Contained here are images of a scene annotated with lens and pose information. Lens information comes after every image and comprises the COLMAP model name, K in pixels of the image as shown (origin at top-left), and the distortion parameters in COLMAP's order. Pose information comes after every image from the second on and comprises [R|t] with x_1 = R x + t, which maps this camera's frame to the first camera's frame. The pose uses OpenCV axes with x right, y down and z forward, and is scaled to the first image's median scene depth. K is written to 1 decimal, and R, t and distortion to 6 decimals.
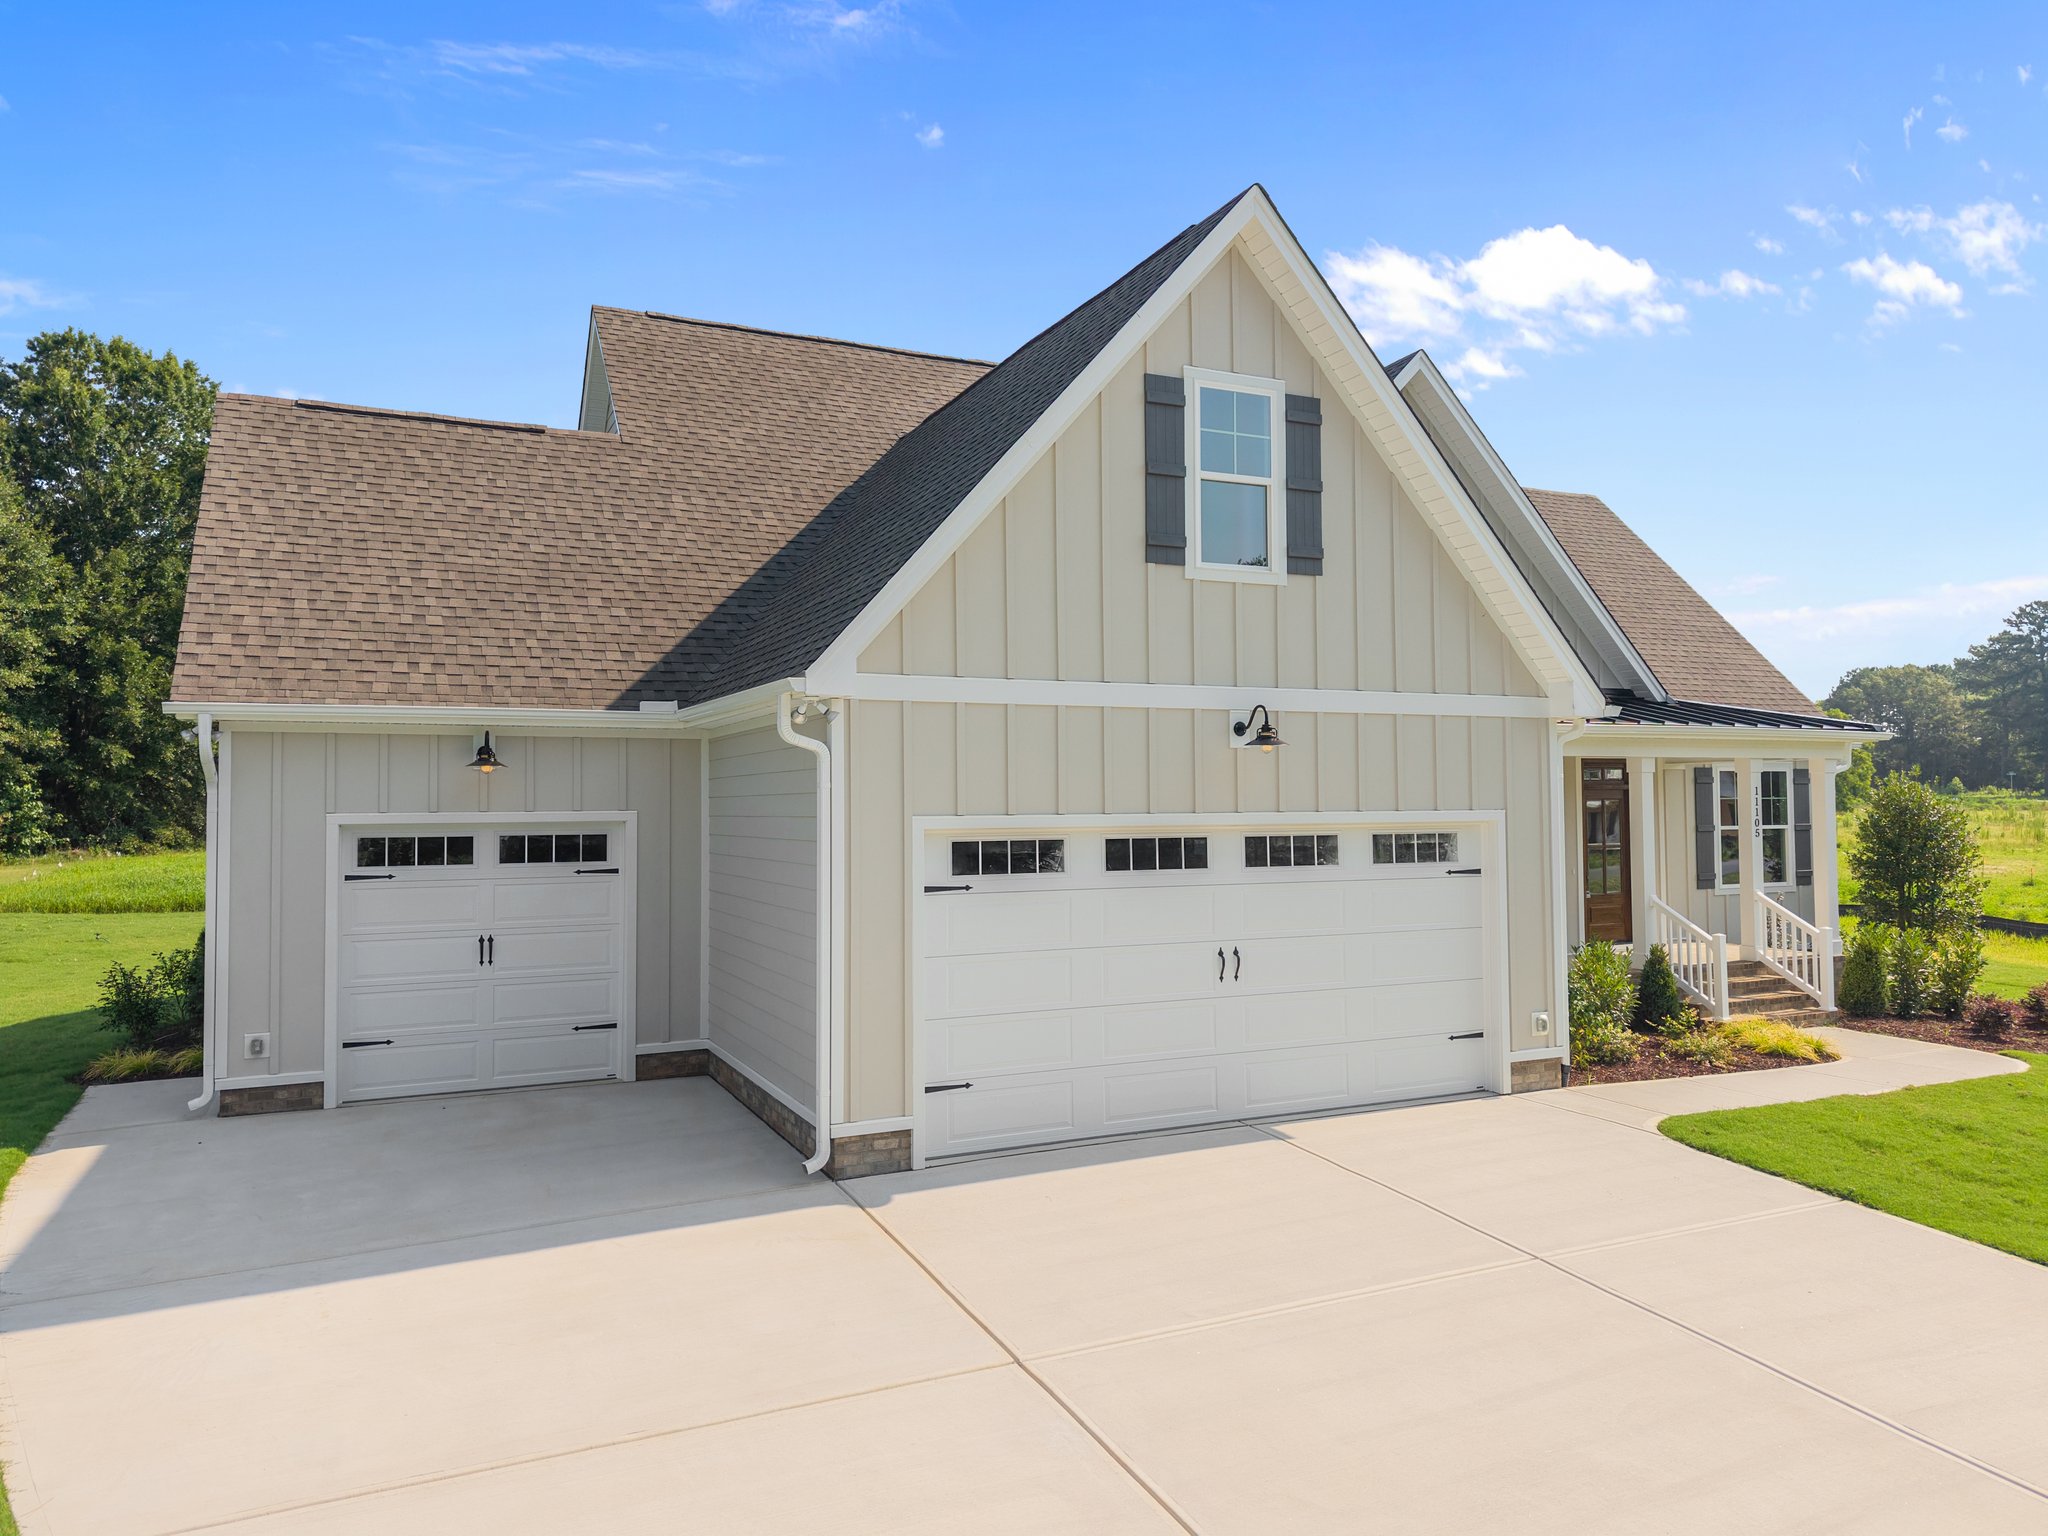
lens RADIAL K [[1364.7, 0, 1020.2], [0, 1364.7, 759.5], [0, 0, 1]] dist [0.035859, -0.035140]
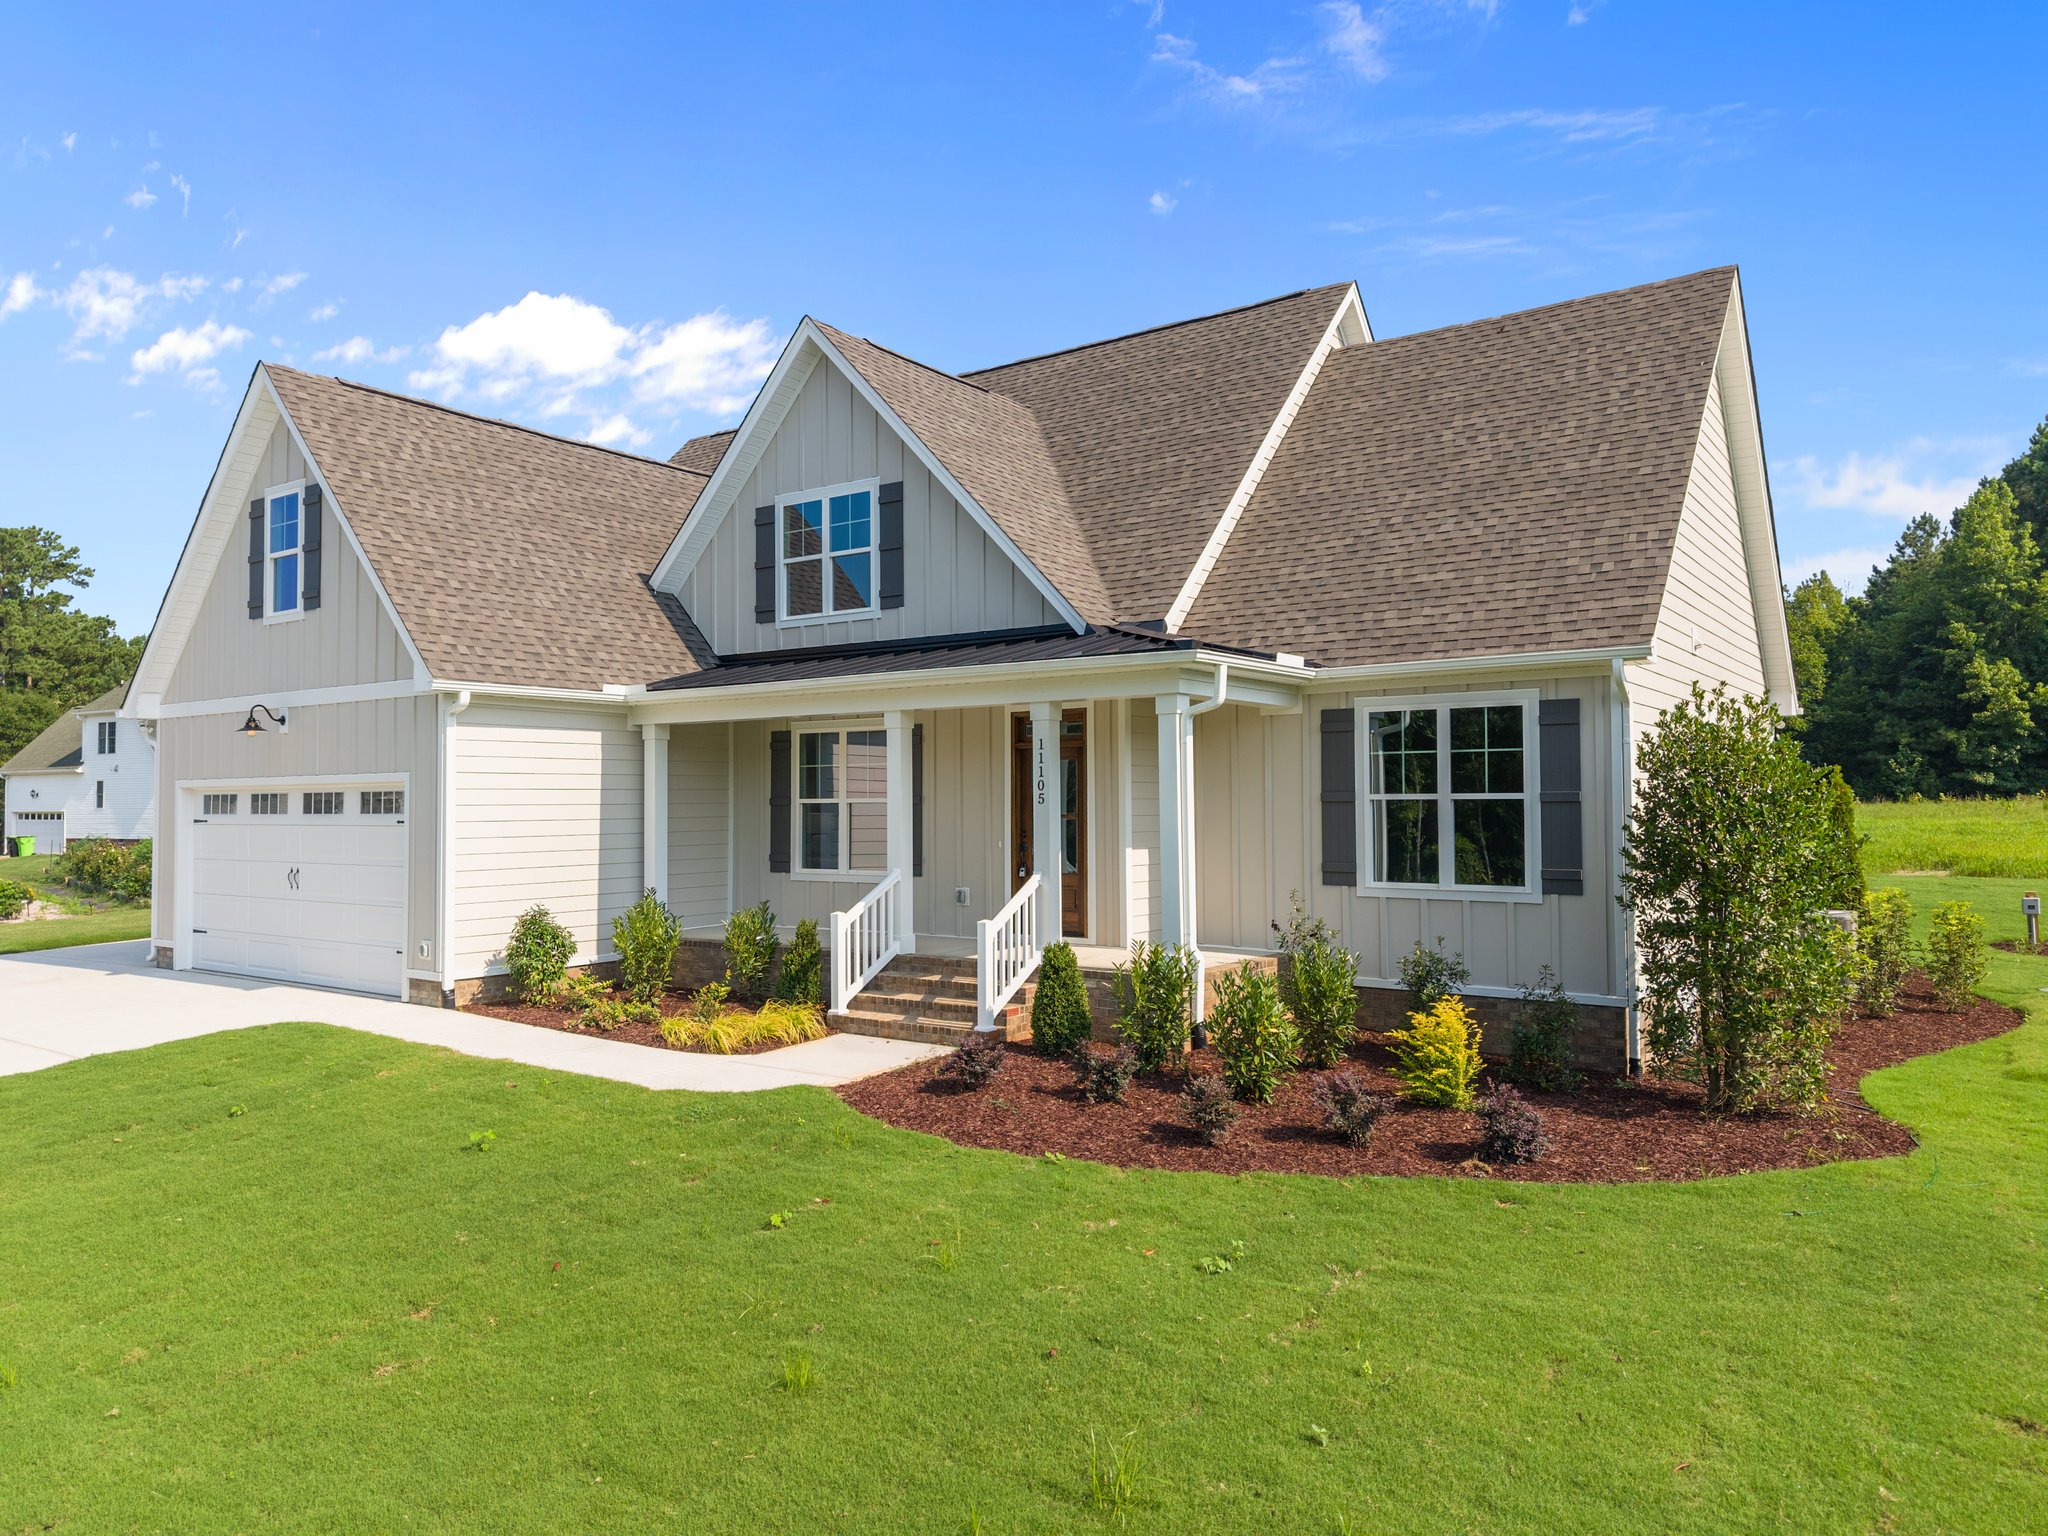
lens RADIAL K [[1364.7, 0, 1024.6], [0, 1364.7, 762.0], [0, 0, 1]] dist [0.035859, -0.035140]
pose [[0.488227, -0.022581, -0.872424, 1.715176], [0.030838, 0.999487, -0.008612, 0.056226], [0.872172, -0.022699, 0.488673, 0.892091]]
